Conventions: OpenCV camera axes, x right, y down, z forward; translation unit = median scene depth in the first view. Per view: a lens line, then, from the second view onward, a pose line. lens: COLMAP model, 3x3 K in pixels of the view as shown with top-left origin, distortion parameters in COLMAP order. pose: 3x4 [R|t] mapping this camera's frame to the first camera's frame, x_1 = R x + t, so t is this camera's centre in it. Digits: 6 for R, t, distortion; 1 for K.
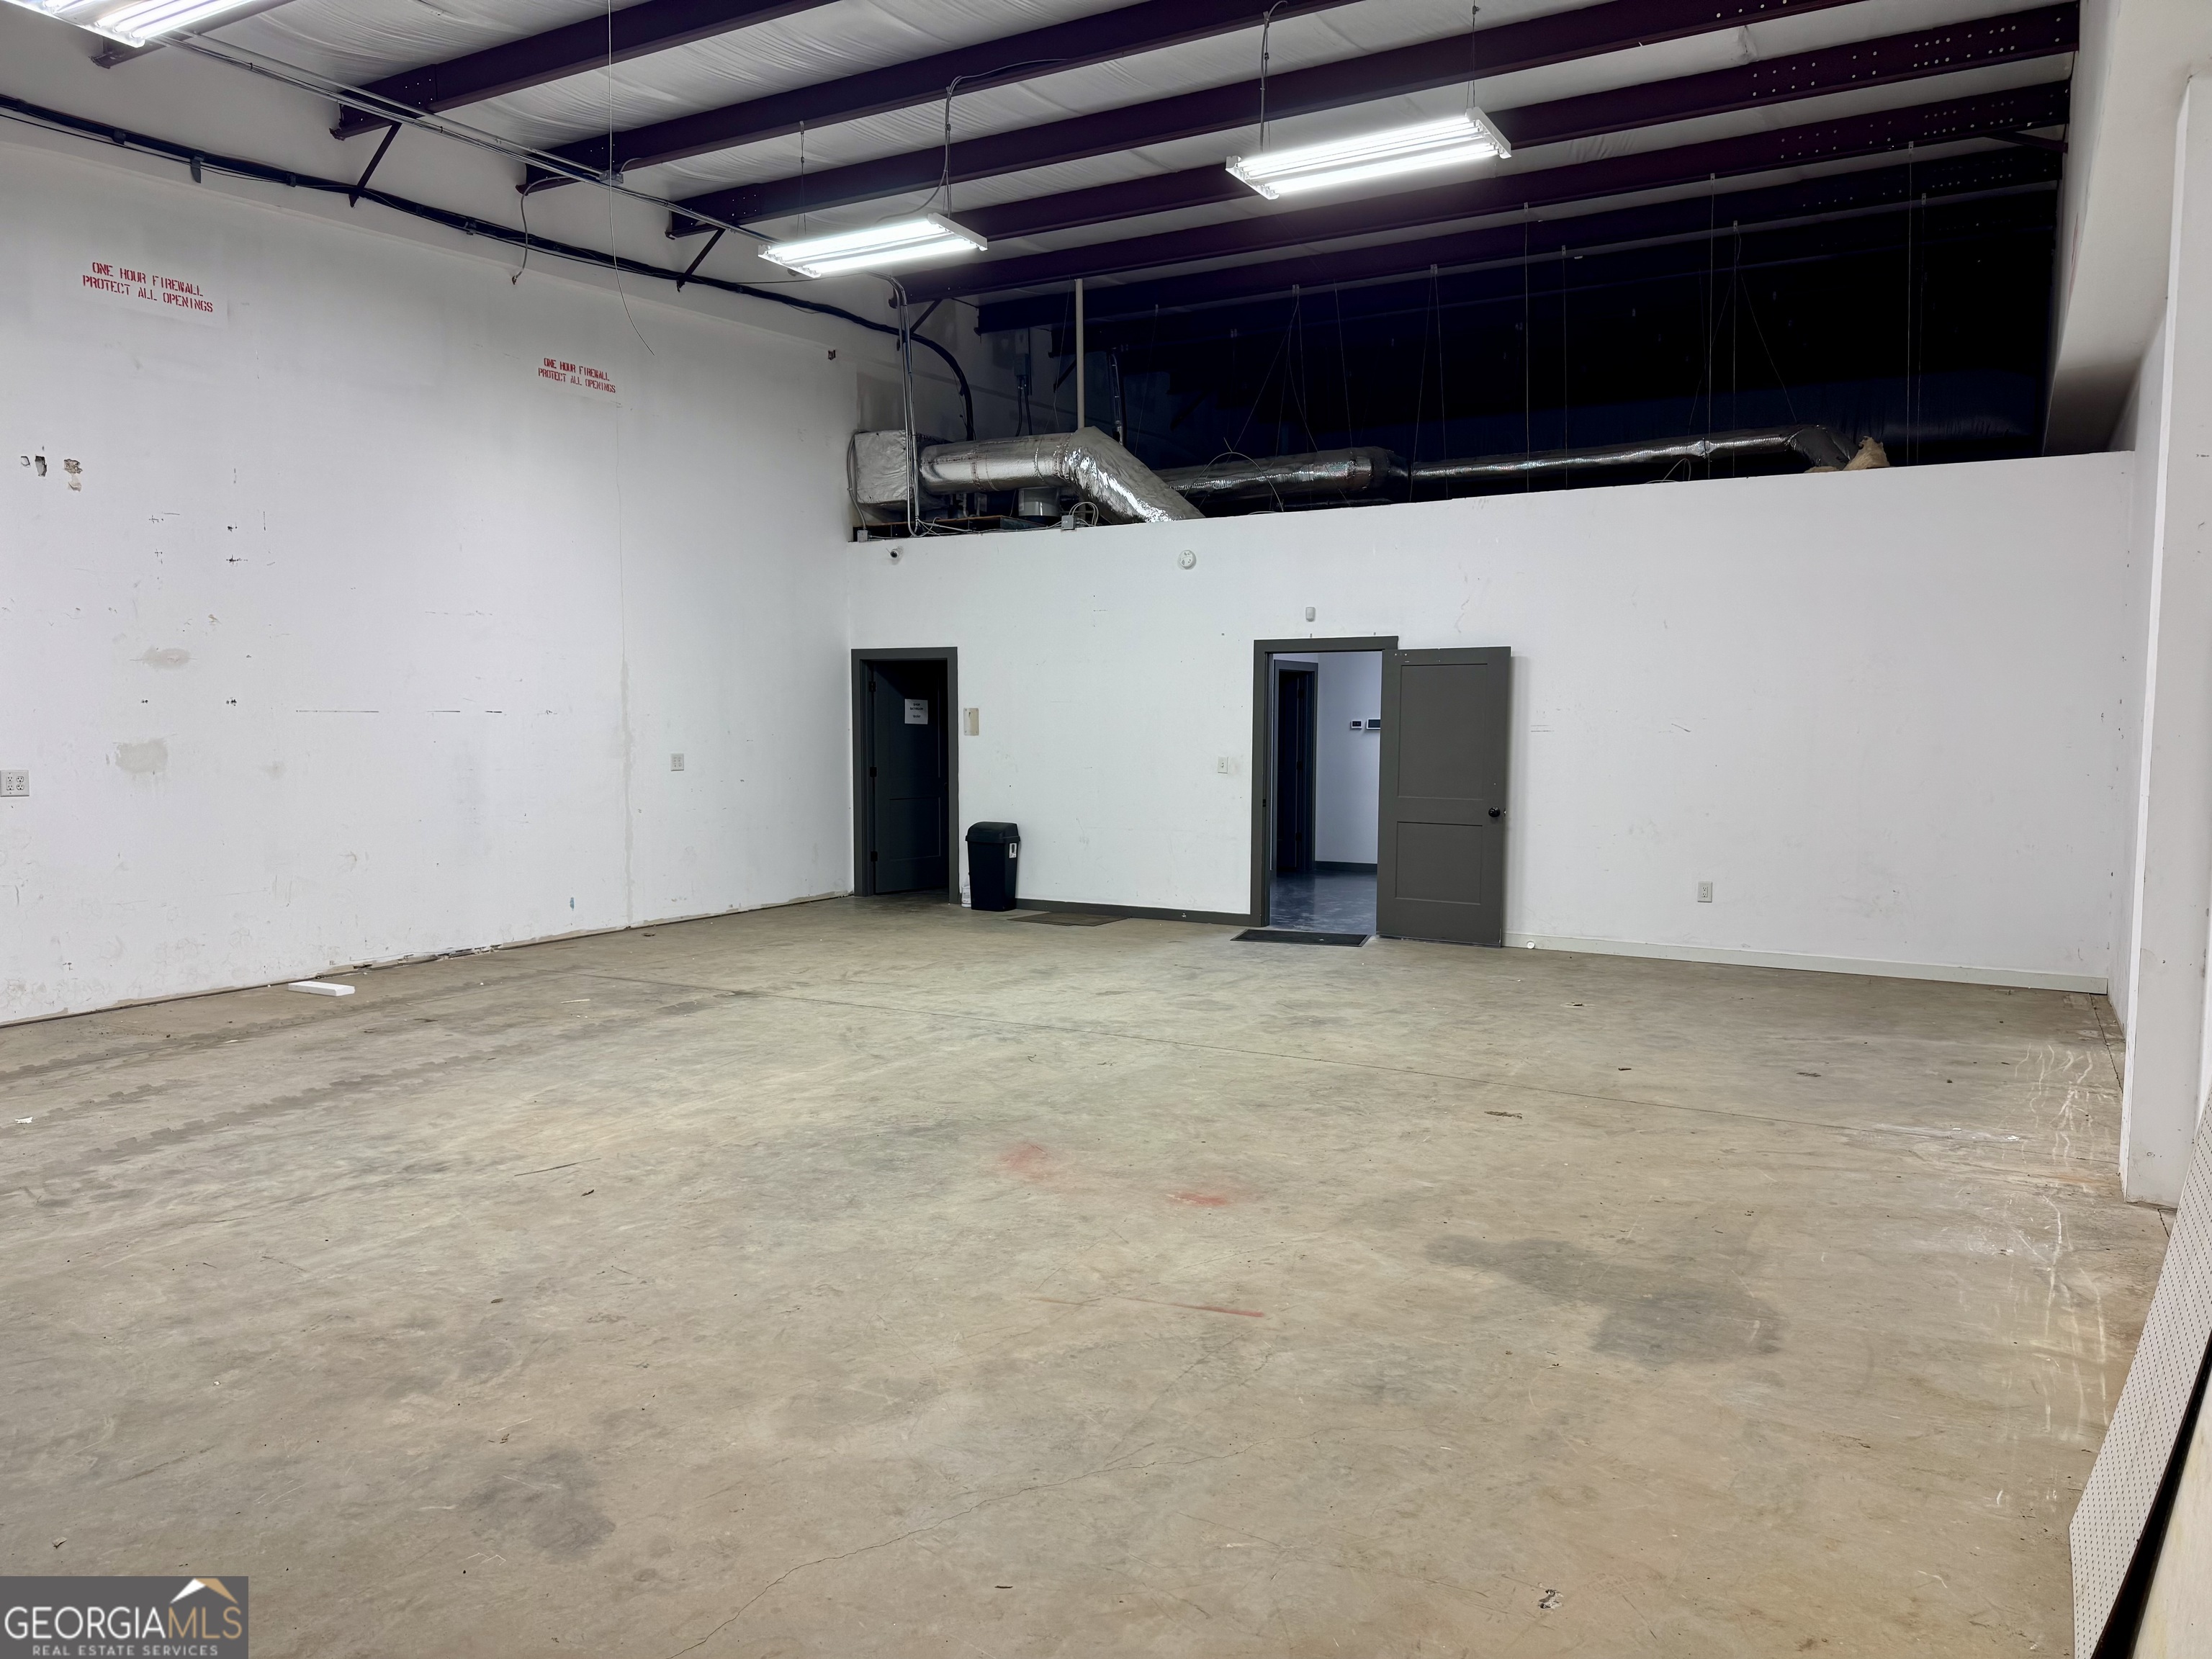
lens RADIAL K [[1563.8, 0, 1105.6], [0, 1563.8, 828.7], [0, 0, 1]] dist [0.041889, -0.064594]
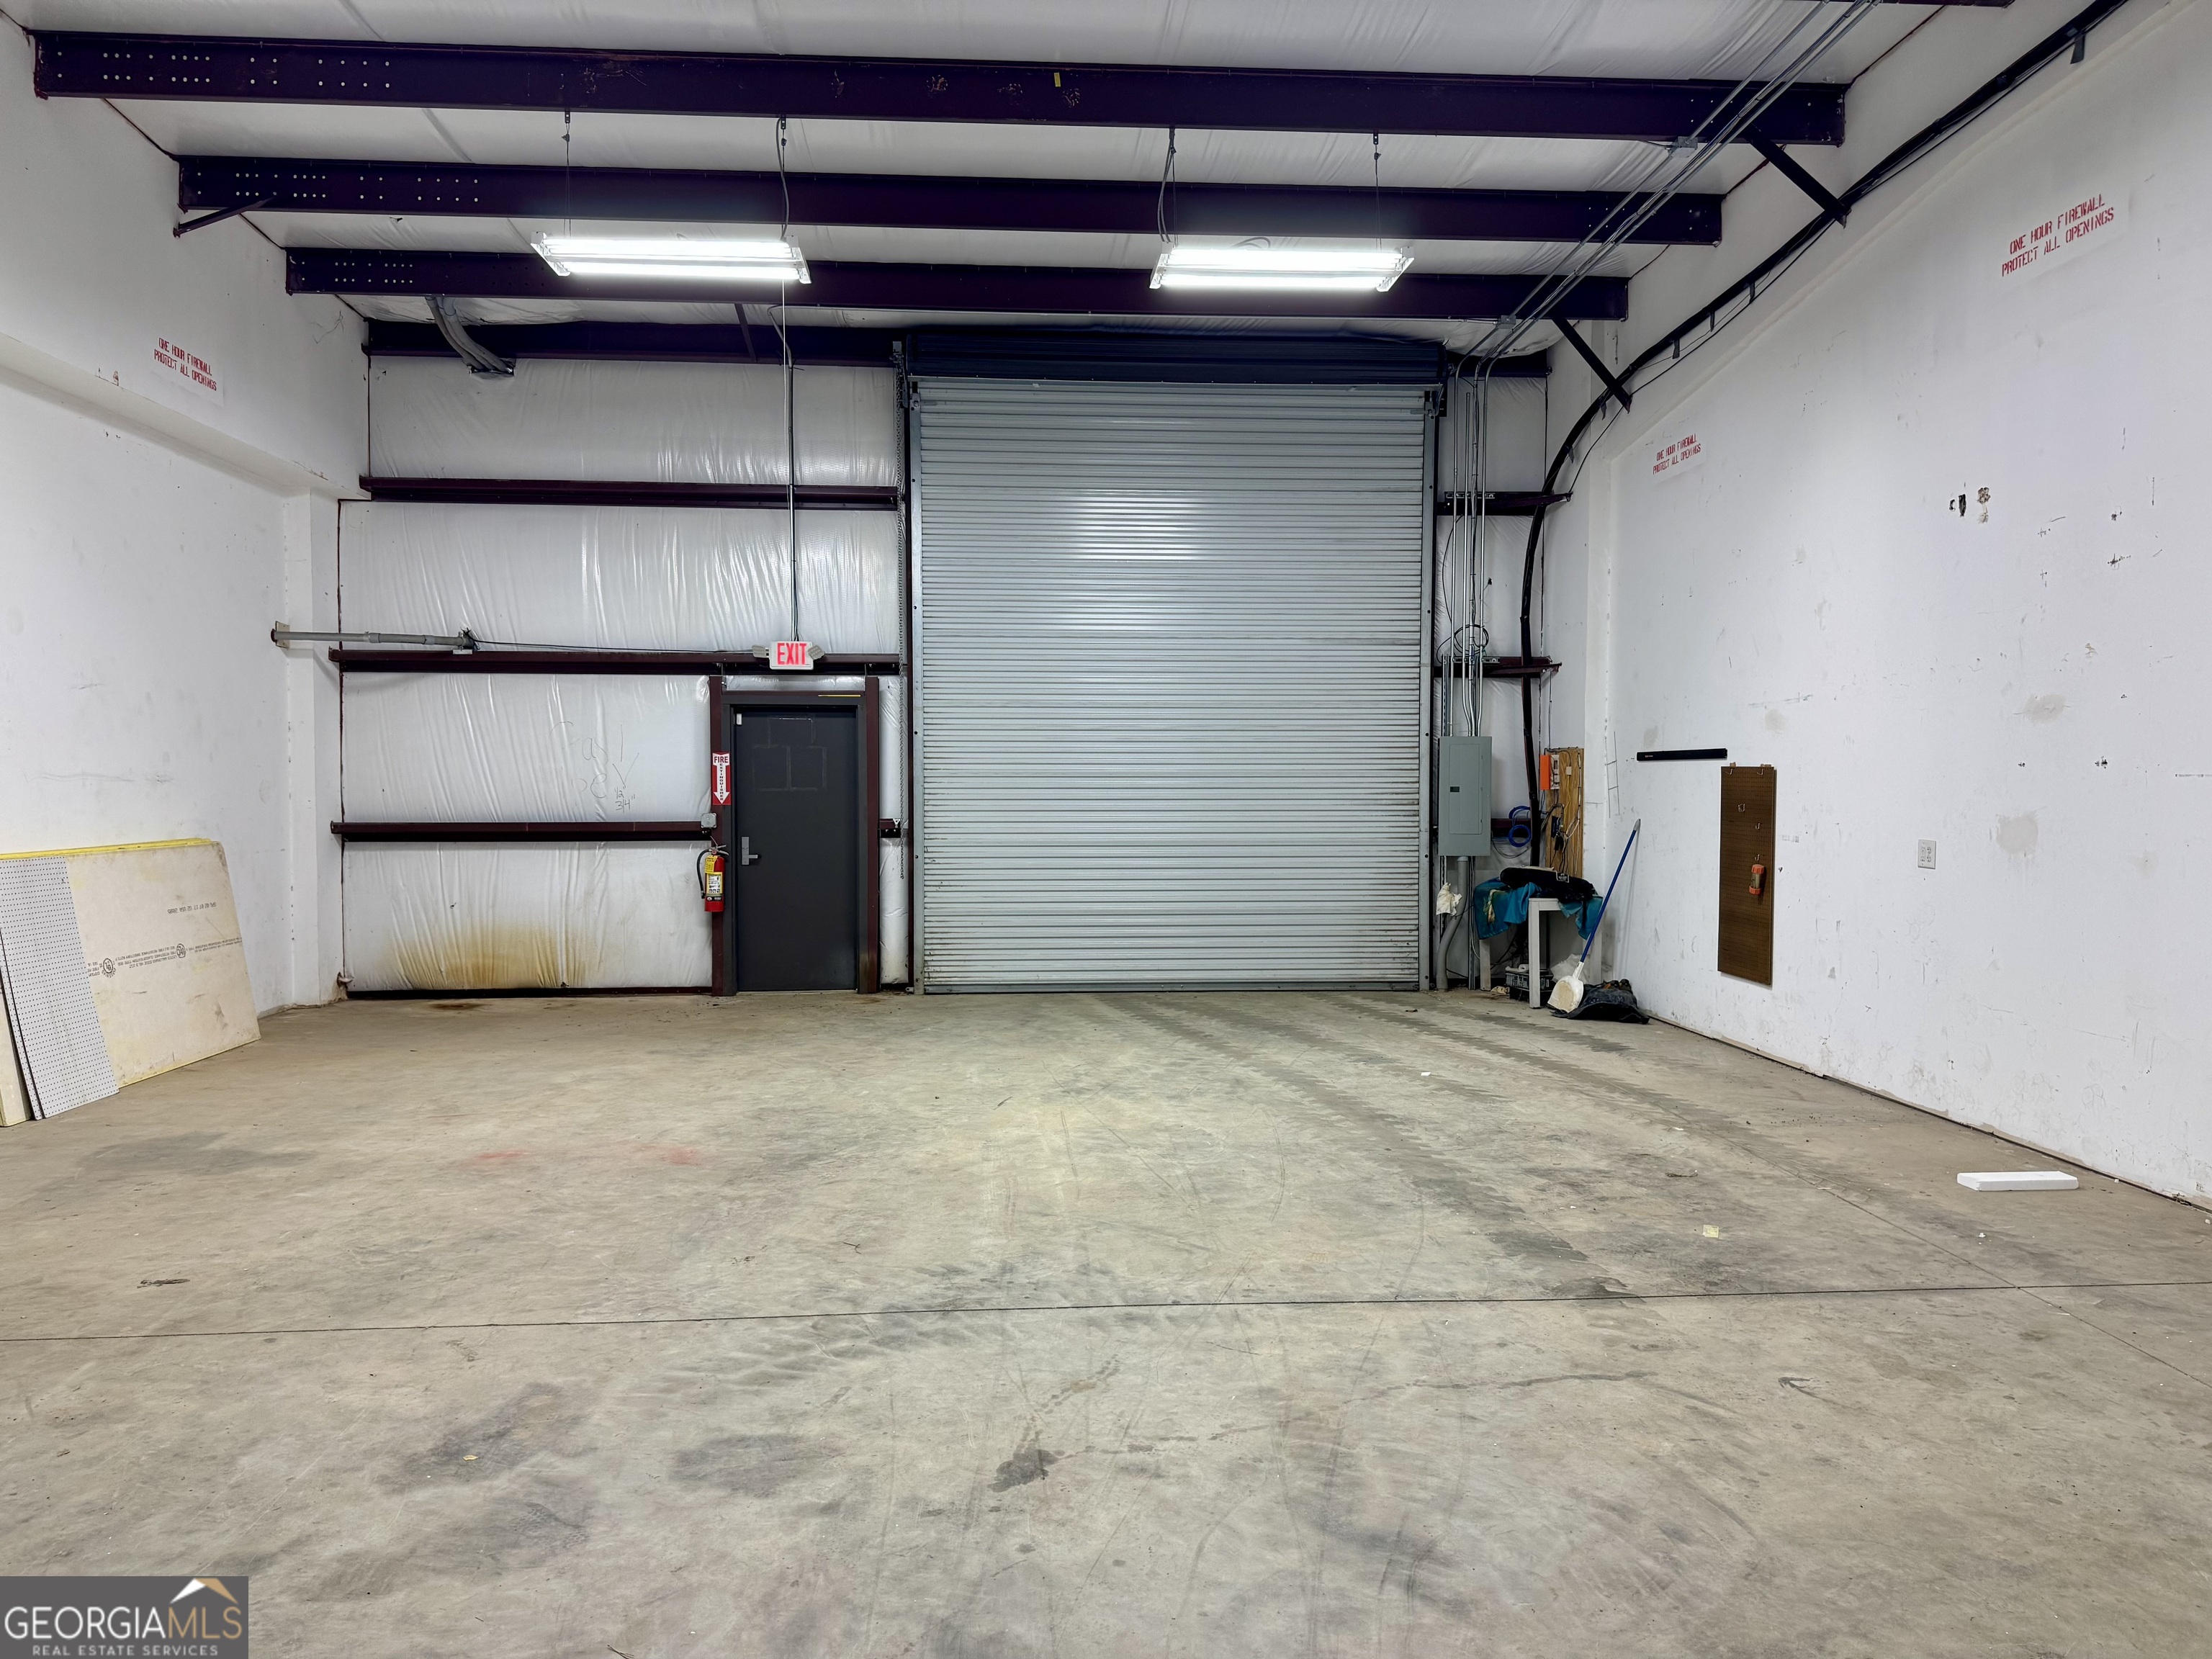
lens RADIAL K [[1563.8, 0, 1115.3], [0, 1563.8, 832.6], [0, 0, 1]] dist [0.041889, -0.064594]
pose [[-0.828828, 0.016235, -0.559267, 0.287299], [-0.040465, 0.995222, 0.088860, -0.129879], [0.558038, 0.096280, -0.824211, 1.845496]]
